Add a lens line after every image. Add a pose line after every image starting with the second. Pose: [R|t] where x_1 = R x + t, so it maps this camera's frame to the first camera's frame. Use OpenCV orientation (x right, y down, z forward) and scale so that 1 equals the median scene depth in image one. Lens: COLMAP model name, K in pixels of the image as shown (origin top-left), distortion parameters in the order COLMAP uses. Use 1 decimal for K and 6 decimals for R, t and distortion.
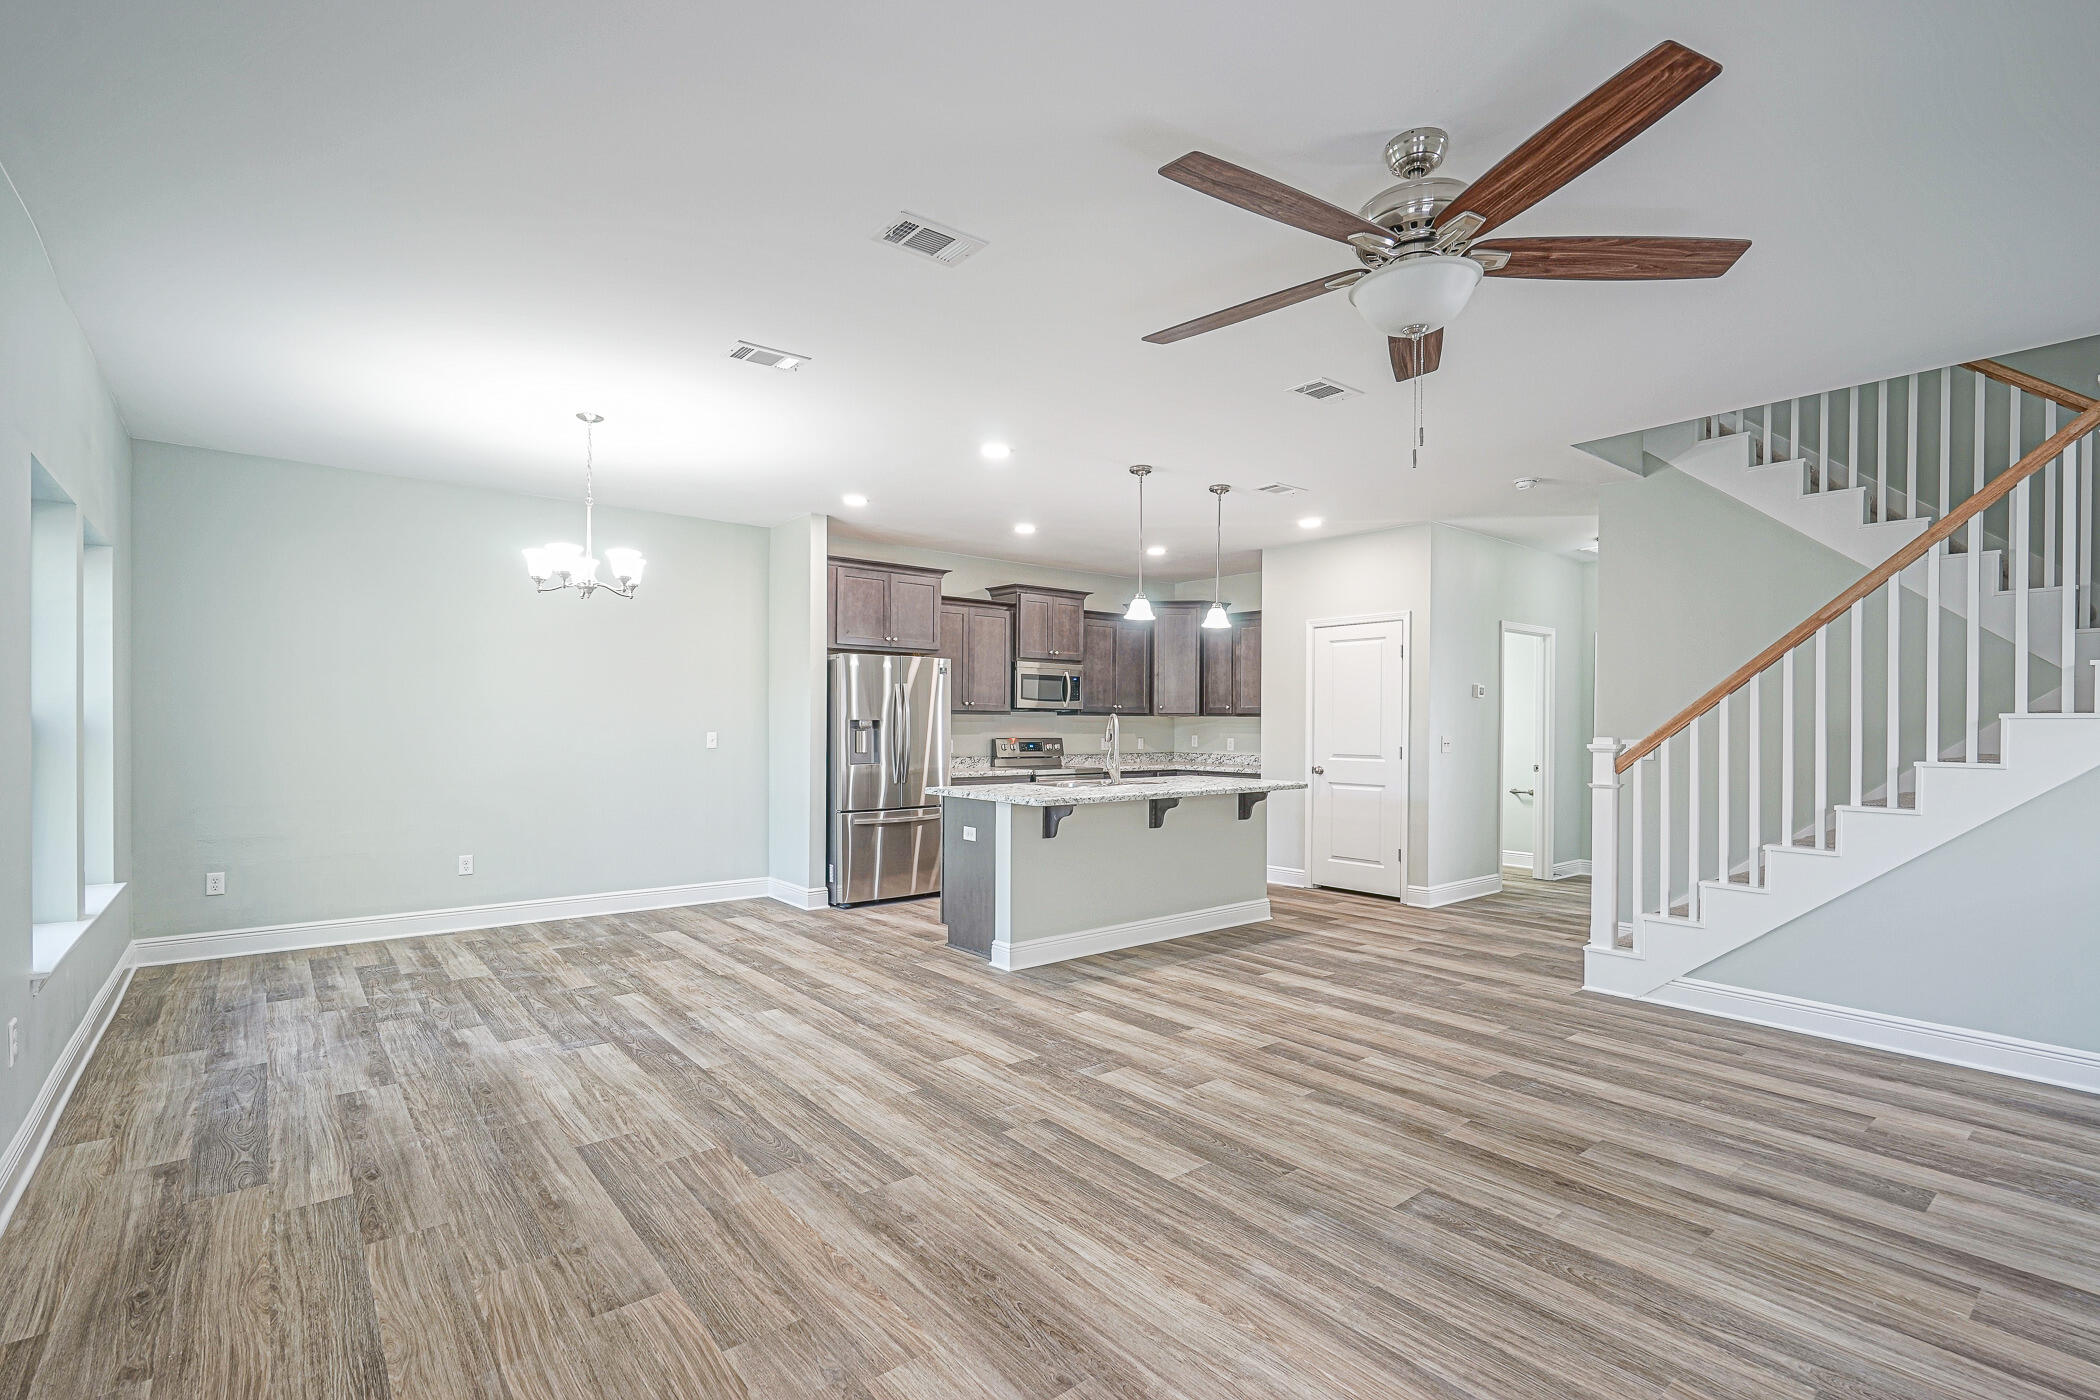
lens RADIAL K [[959.8, 0, 1057.6], [0, 959.8, 714.3], [0, 0, 1]] dist [0.000807, -0.000044]
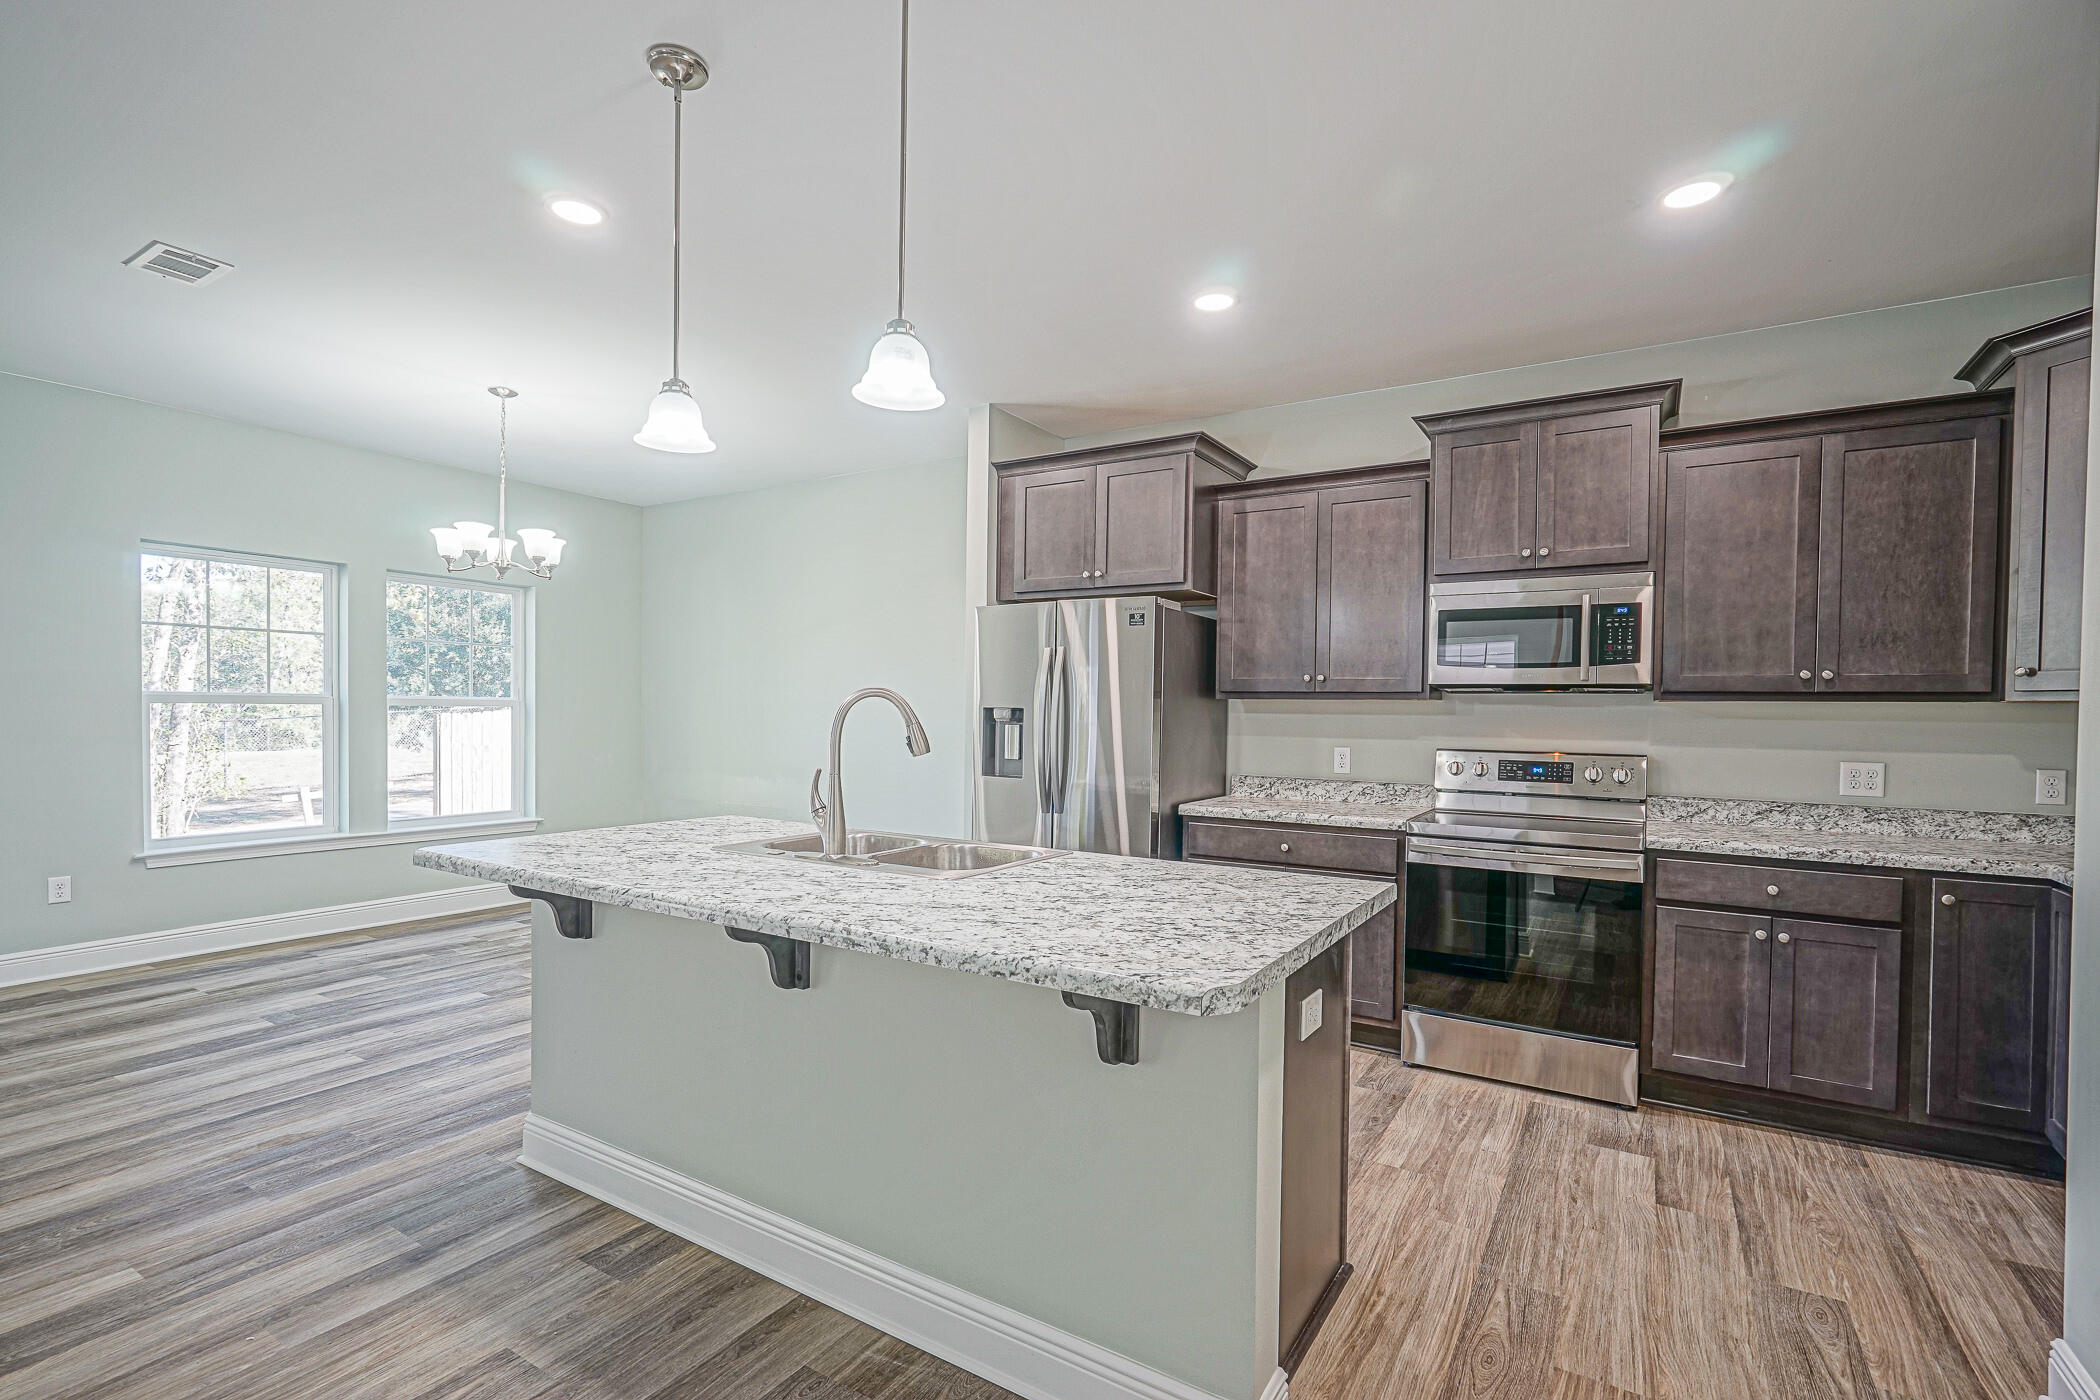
lens RADIAL K [[959.8, 0, 1050.4], [0, 959.8, 711.9], [0, 0, 1]] dist [0.000807, -0.000044]
pose [[0.317786, -0.002485, -0.948159, 0.417498], [-0.004620, 0.999981, -0.004170, 0.011564], [0.948151, 0.005705, 0.317769, 0.828486]]
